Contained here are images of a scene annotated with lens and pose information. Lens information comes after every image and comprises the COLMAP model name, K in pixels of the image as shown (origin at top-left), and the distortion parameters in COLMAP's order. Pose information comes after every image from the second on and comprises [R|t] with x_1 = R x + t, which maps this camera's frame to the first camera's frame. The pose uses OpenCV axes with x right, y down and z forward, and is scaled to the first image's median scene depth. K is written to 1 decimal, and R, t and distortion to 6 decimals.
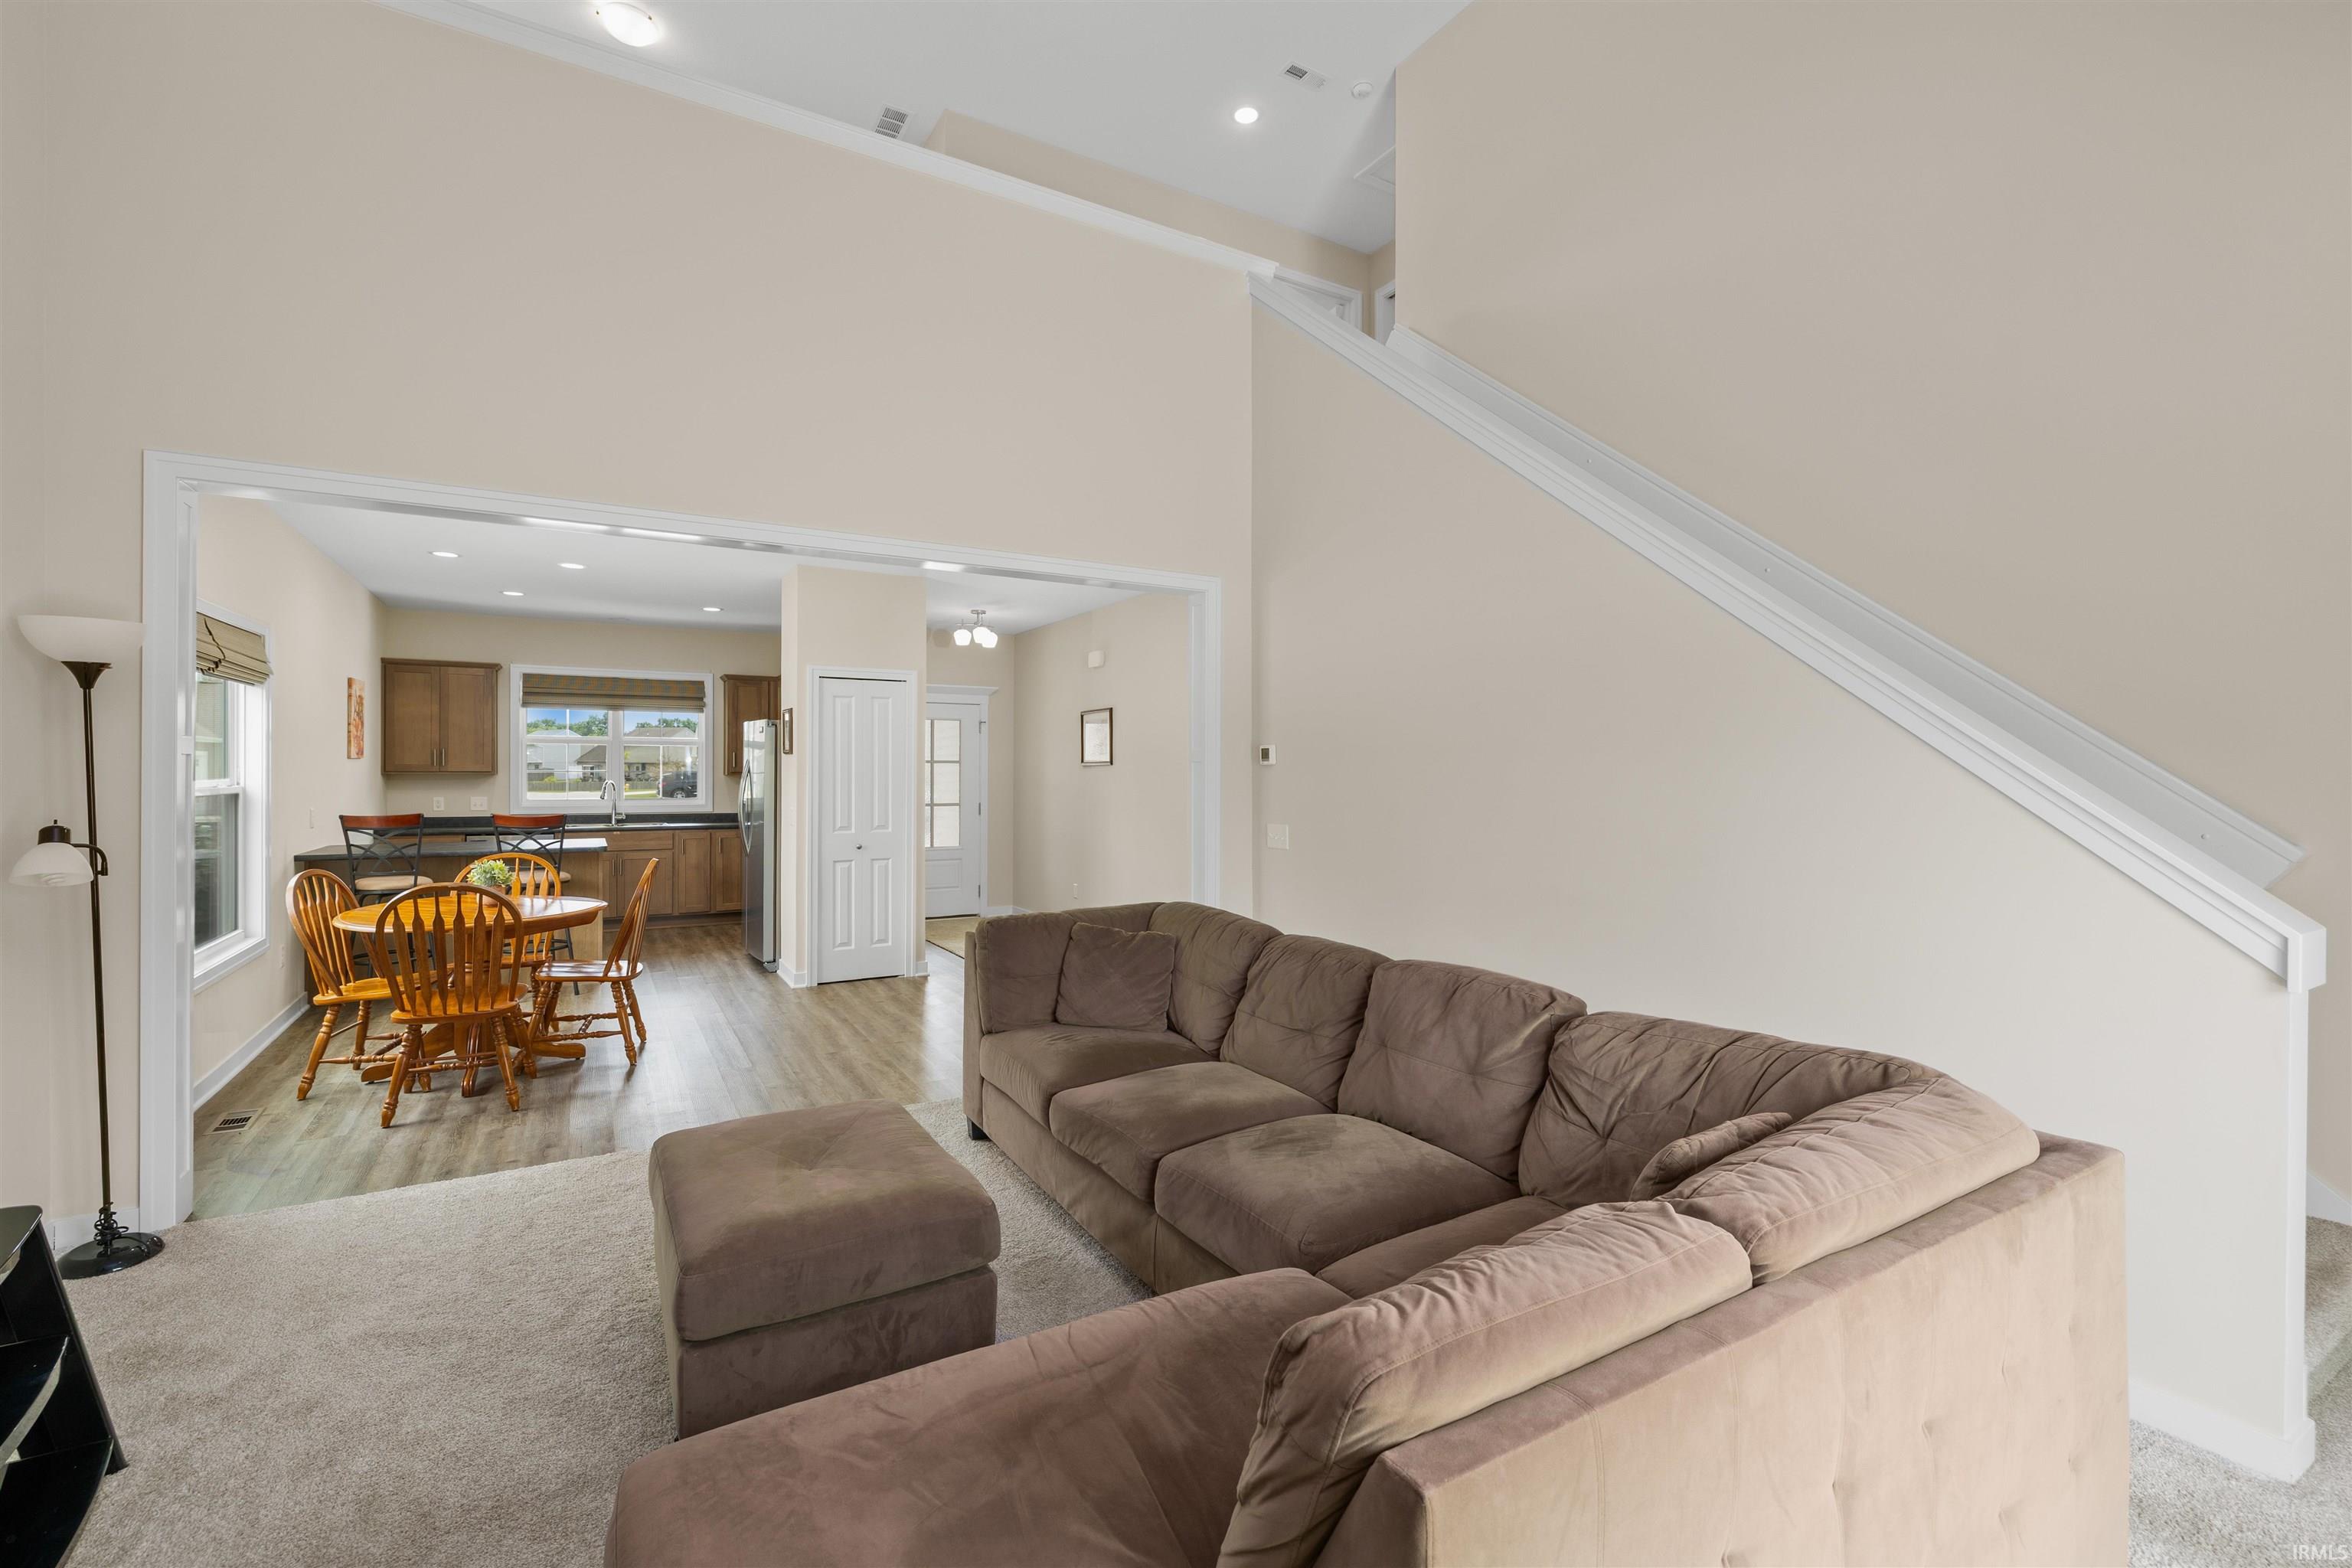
lens RADIAL K [[1000.6, 0, 1166.1], [0, 1000.6, 775.4], [0, 0, 1]] dist [0.001954, 0.000497]
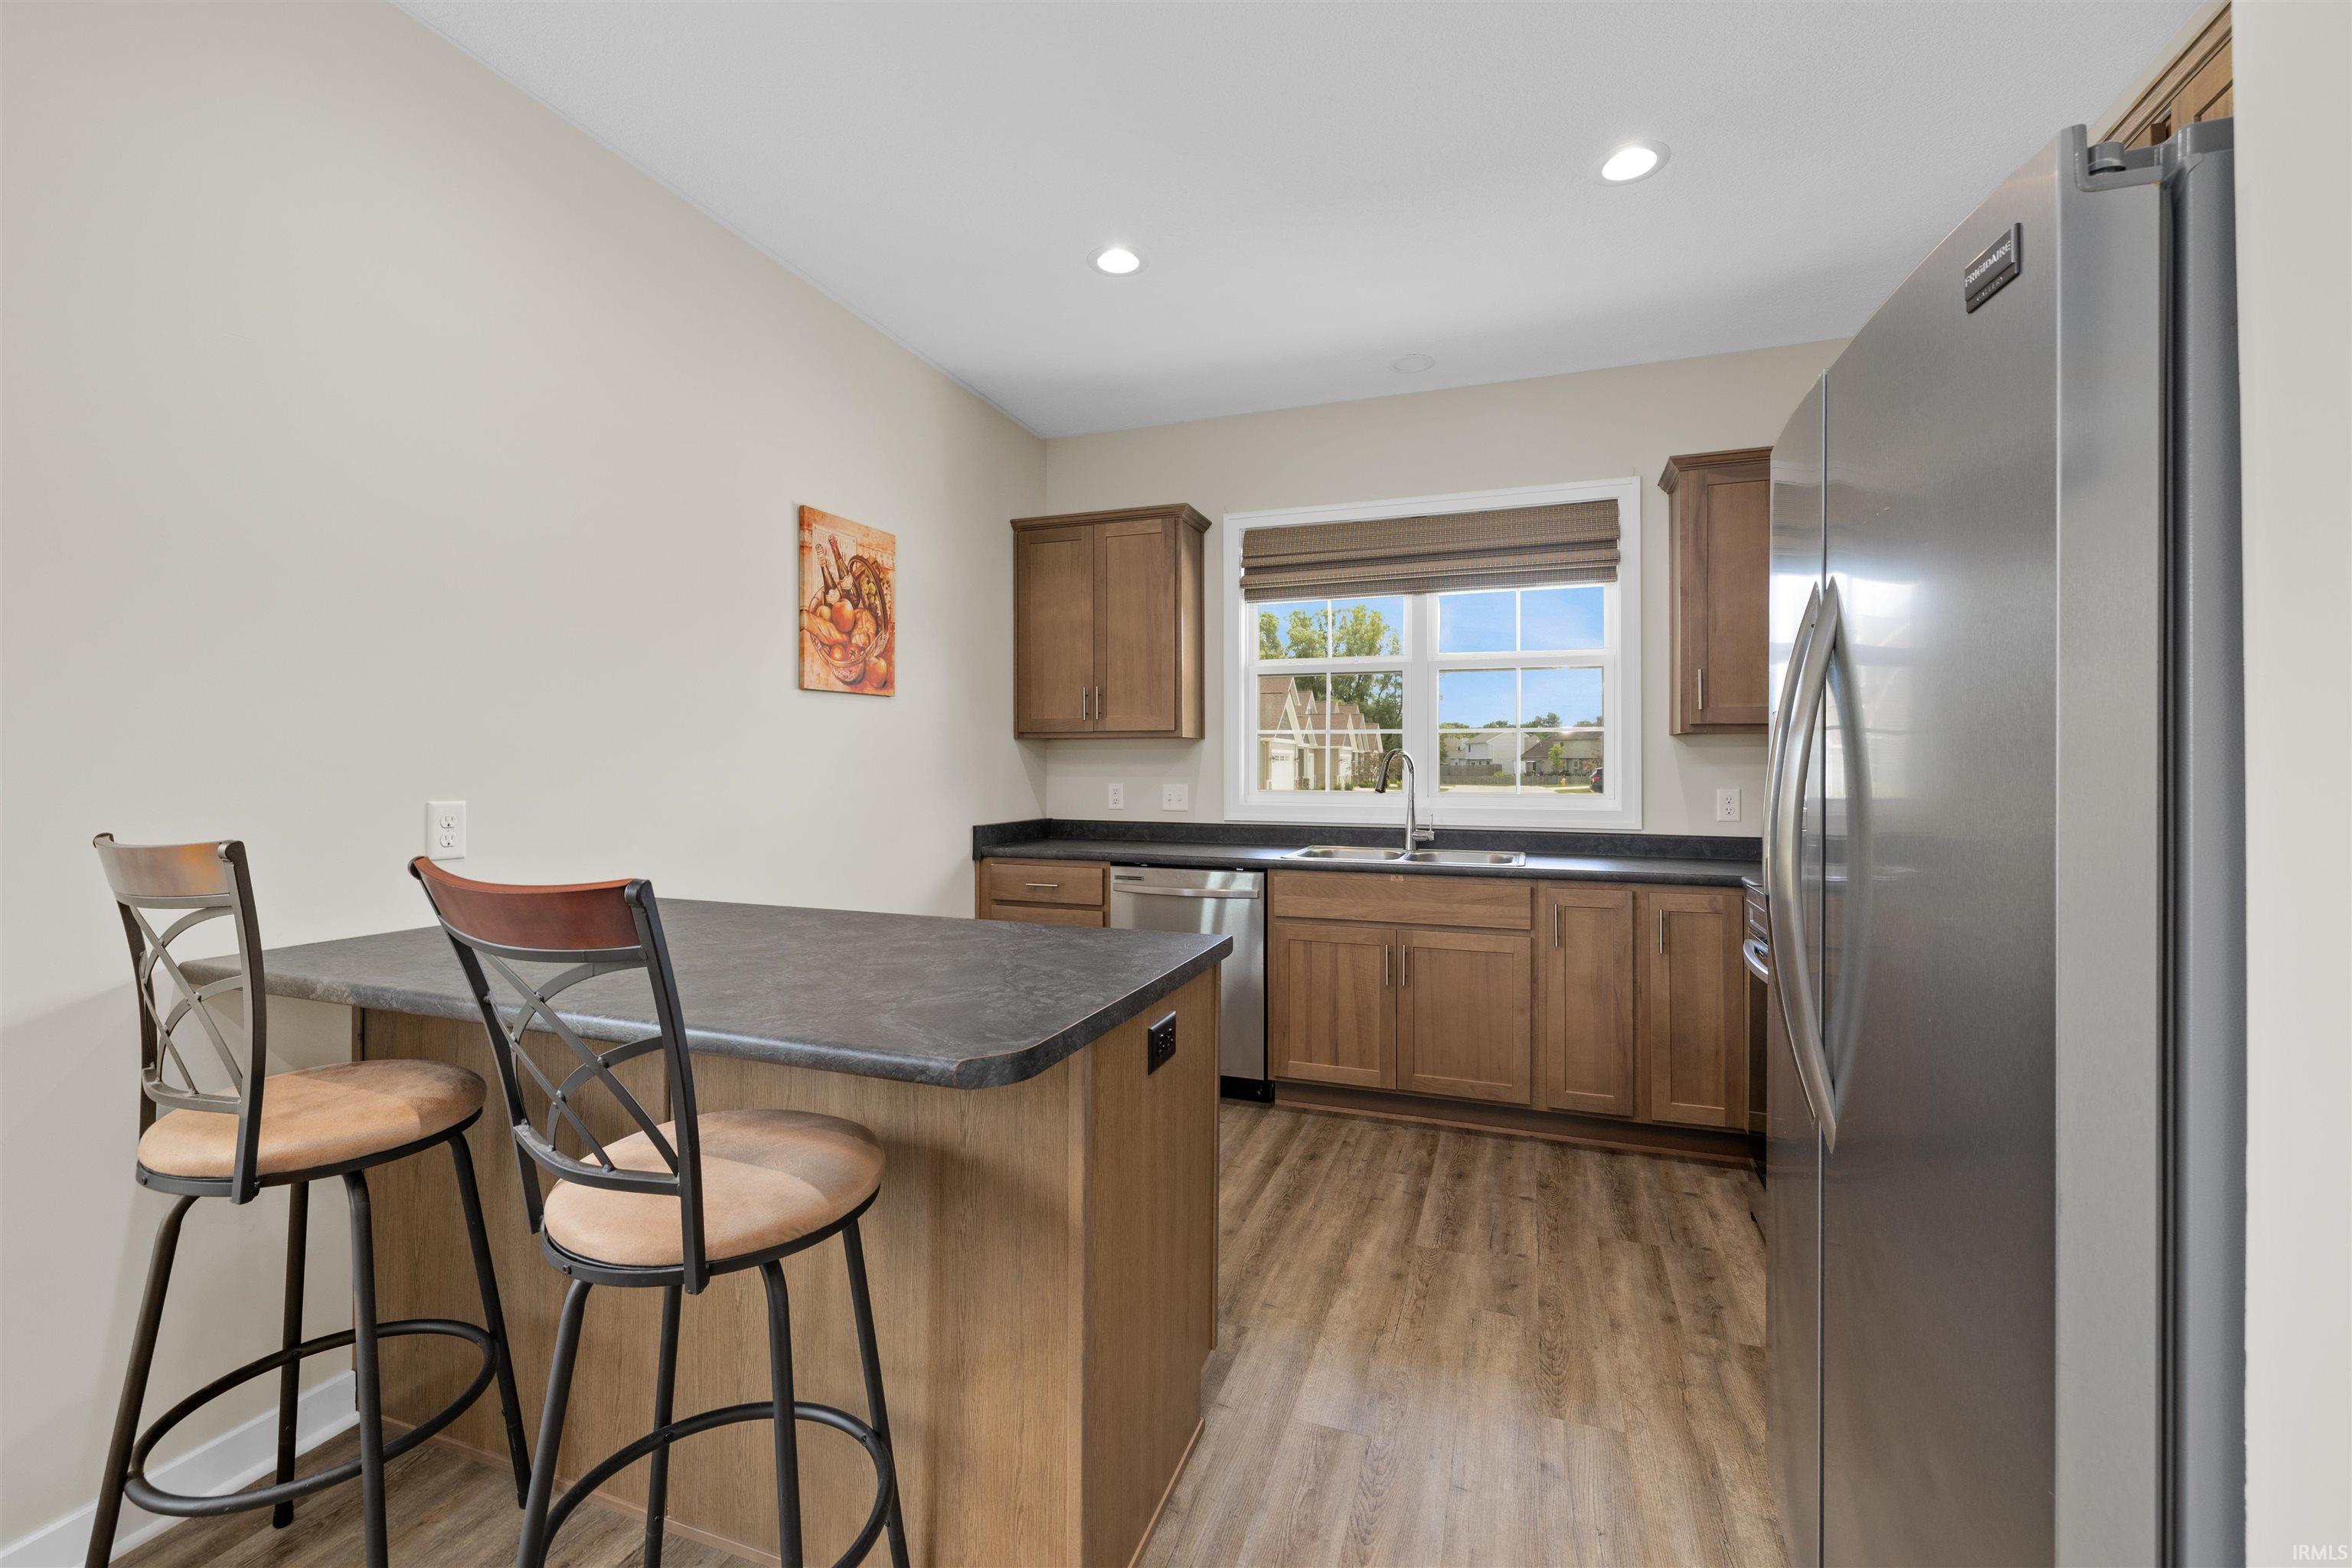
lens RADIAL K [[995.4, 0, 1167.1], [0, 995.4, 758.1], [0, 0, 1]] dist [-0.000229, -0.000059]
pose [[0.639311, -0.009891, -0.768885, -0.300692], [-0.000277, 0.999914, -0.013093, 0.014910], [0.768948, 0.008583, 0.639253, 0.672365]]
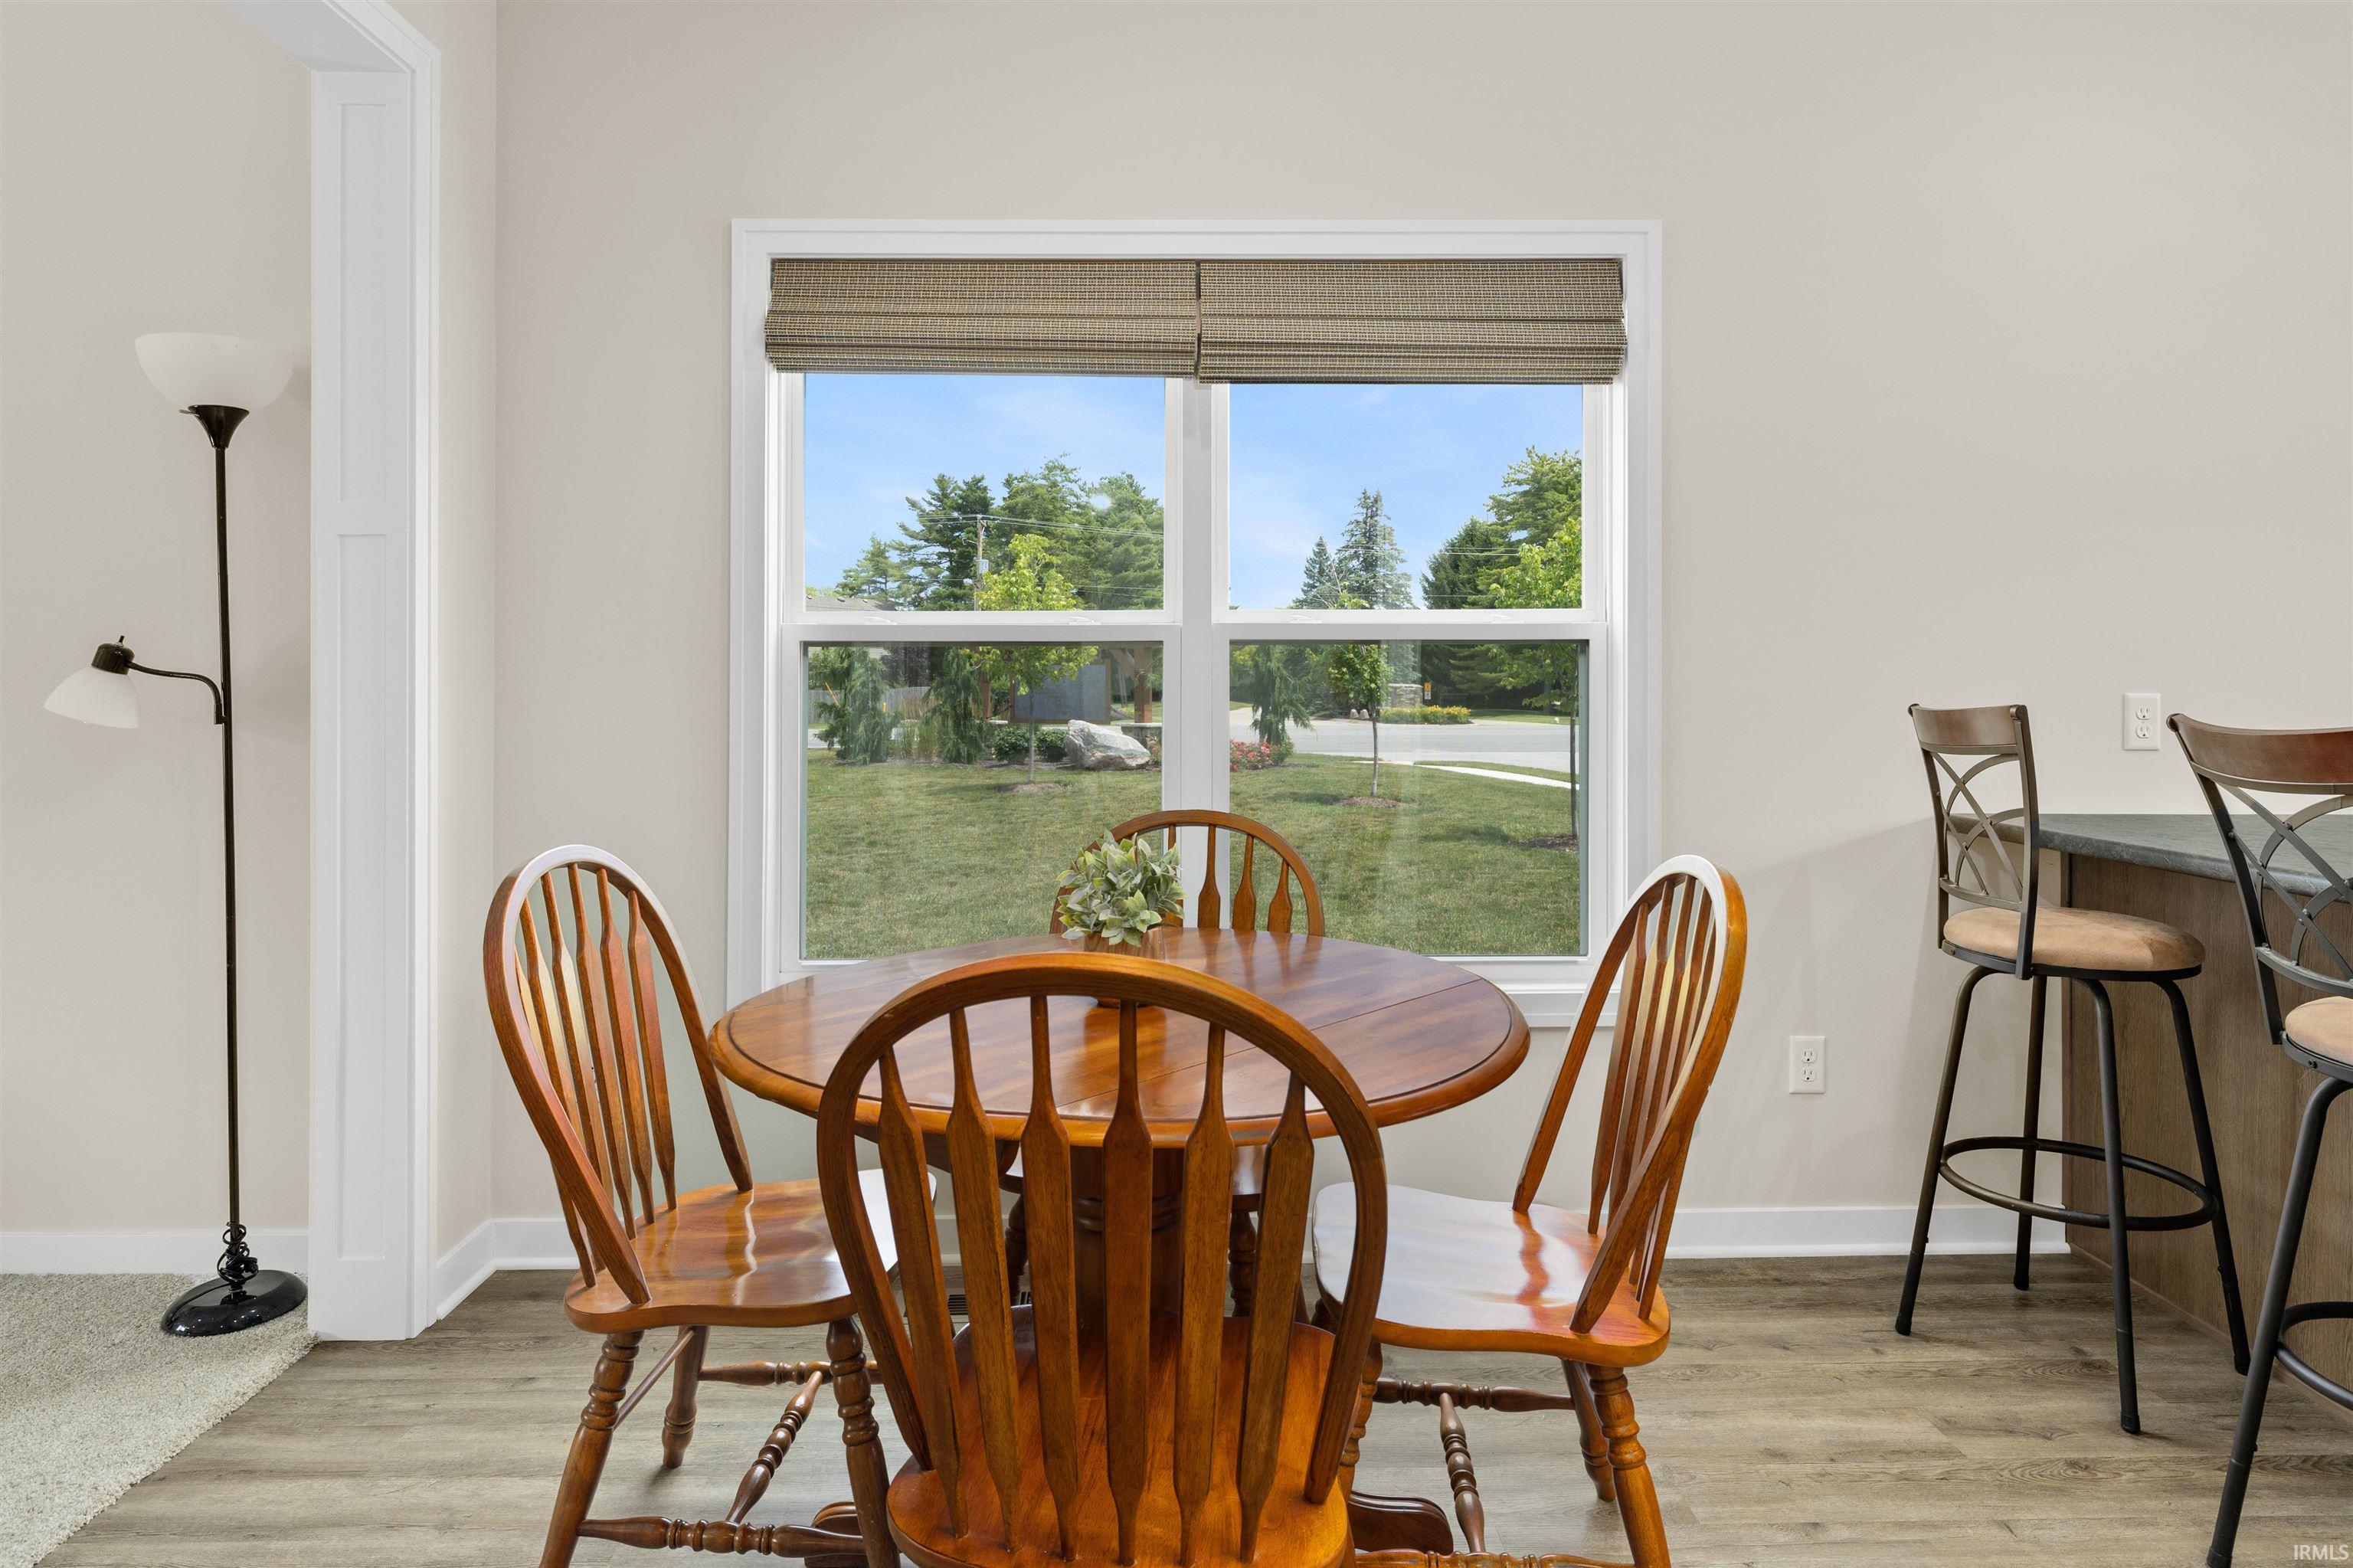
lens RADIAL K [[1371.9, 0, 1177.4], [0, 1371.9, 686.6], [0, 0, 1]] dist [-0.001476, 0.000229]
pose [[-0.488455, -0.006871, -0.872562, -0.189425], [-0.007370, 0.999966, -0.003748, 0.022939], [0.872558, 0.004600, -0.488489, 0.649516]]
